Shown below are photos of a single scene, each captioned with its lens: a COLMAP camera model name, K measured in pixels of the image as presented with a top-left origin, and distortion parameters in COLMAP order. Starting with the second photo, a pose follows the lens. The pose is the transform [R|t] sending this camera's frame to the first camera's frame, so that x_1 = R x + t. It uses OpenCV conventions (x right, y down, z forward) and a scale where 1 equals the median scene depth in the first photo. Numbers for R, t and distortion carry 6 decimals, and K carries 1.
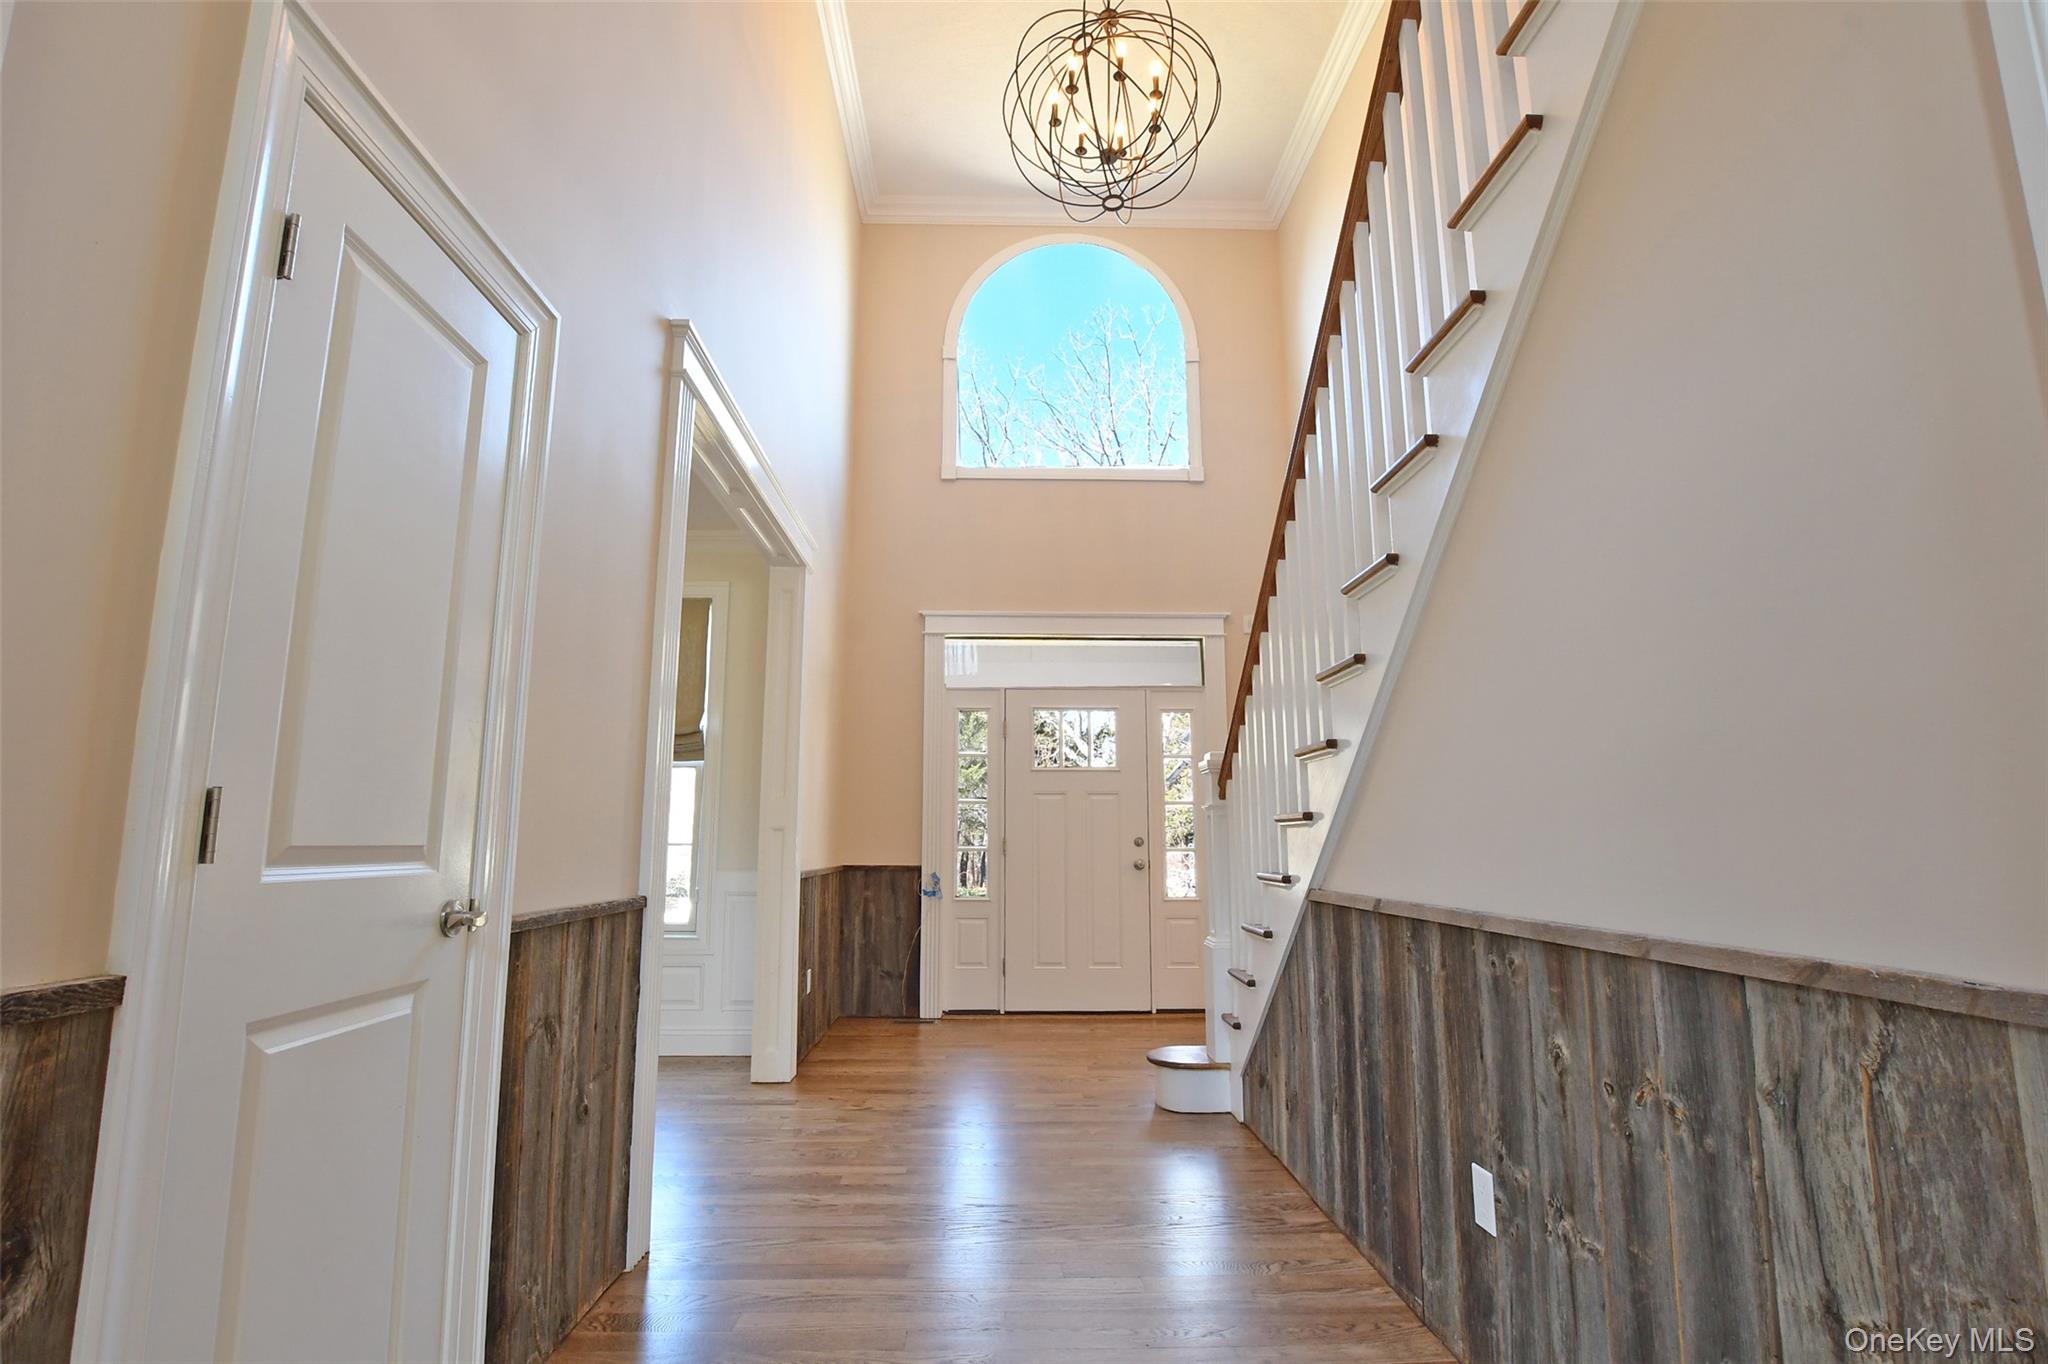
lens RADIAL K [[925.3, 0, 1017.5], [0, 925.3, 695.0], [0, 0, 1]] dist [-0.025825, 0.000952]
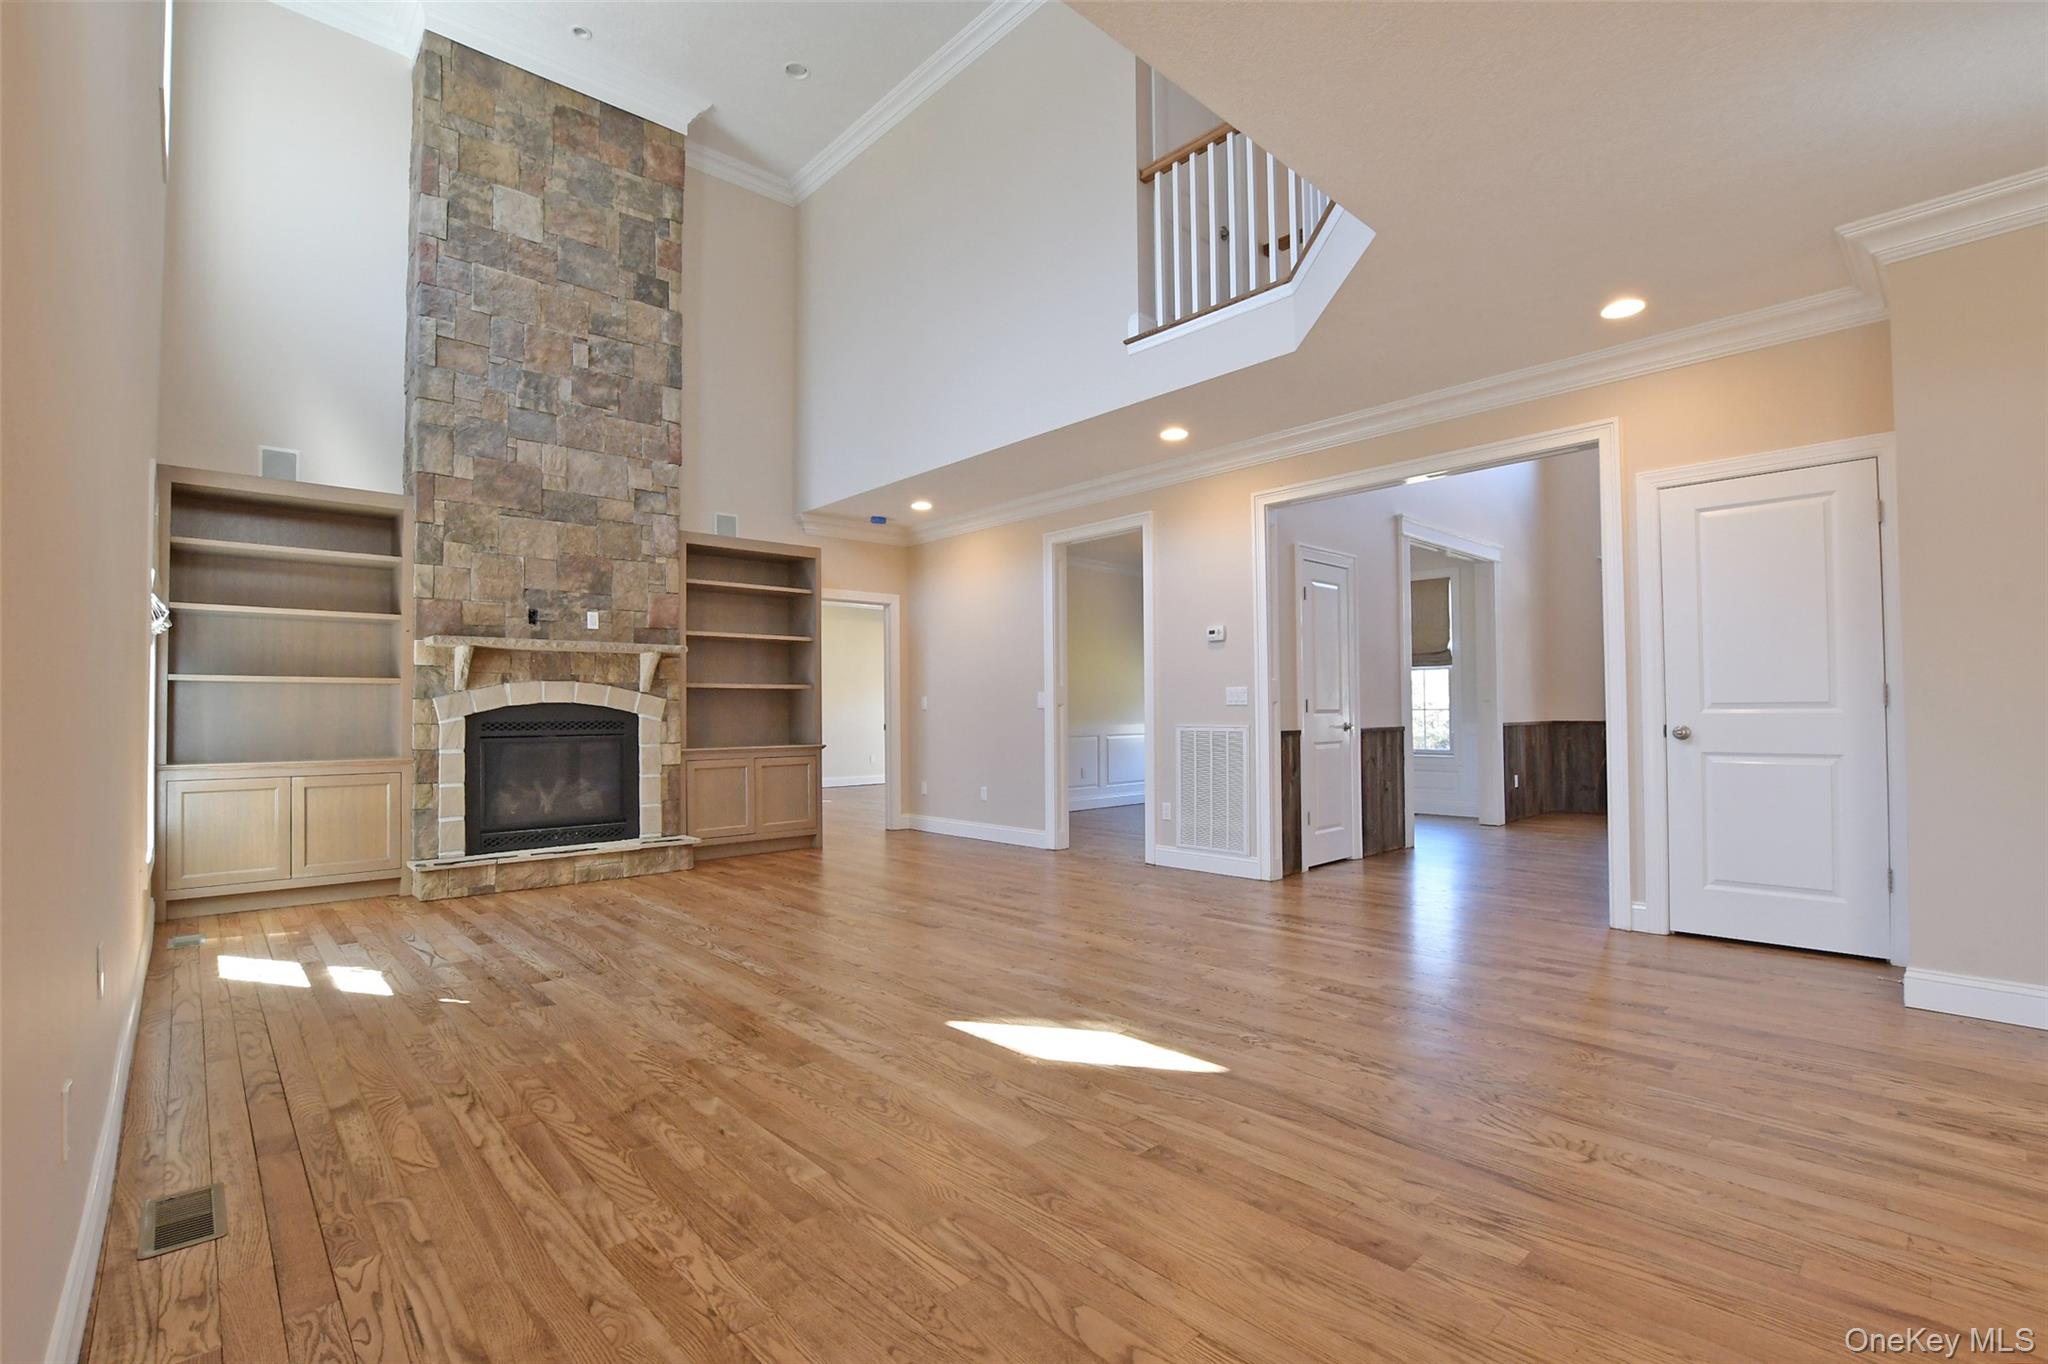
lens RADIAL K [[925.3, 0, 1022.6], [0, 925.3, 694.6], [0, 0, 1]] dist [-0.025825, 0.000952]
pose [[0.658609, -0.022881, -0.752137, 0.563622], [0.127552, 0.988468, 0.081621, -0.153619], [0.741596, -0.149692, 0.653933, -1.010061]]
